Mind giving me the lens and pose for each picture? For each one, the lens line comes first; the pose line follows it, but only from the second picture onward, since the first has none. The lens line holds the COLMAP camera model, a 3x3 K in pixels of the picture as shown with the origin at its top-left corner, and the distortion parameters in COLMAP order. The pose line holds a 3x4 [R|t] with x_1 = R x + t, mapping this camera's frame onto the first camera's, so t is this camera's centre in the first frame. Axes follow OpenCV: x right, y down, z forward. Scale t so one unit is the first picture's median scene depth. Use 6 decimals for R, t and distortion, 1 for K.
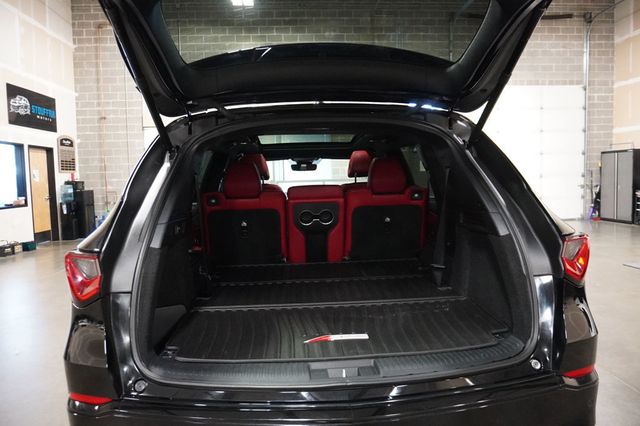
lens RADIAL K [[471.0, 0, 320.0], [0, 471.0, 213.0], [0, 0, 1]] dist [-0.010711, -0.004840]
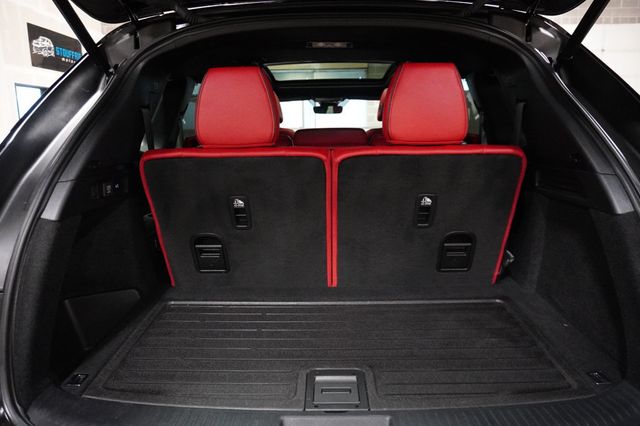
lens RADIAL K [[421.3, 0, 320.0], [0, 421.3, 213.0], [0, 0, 1]] dist [-0.038501, 0.000932]
pose [[0.994974, 0.029767, -0.095612, 0.052711], [-0.017733, 0.992082, 0.124333, -0.008805], [0.098556, -0.122013, 0.987623, 0.377070]]
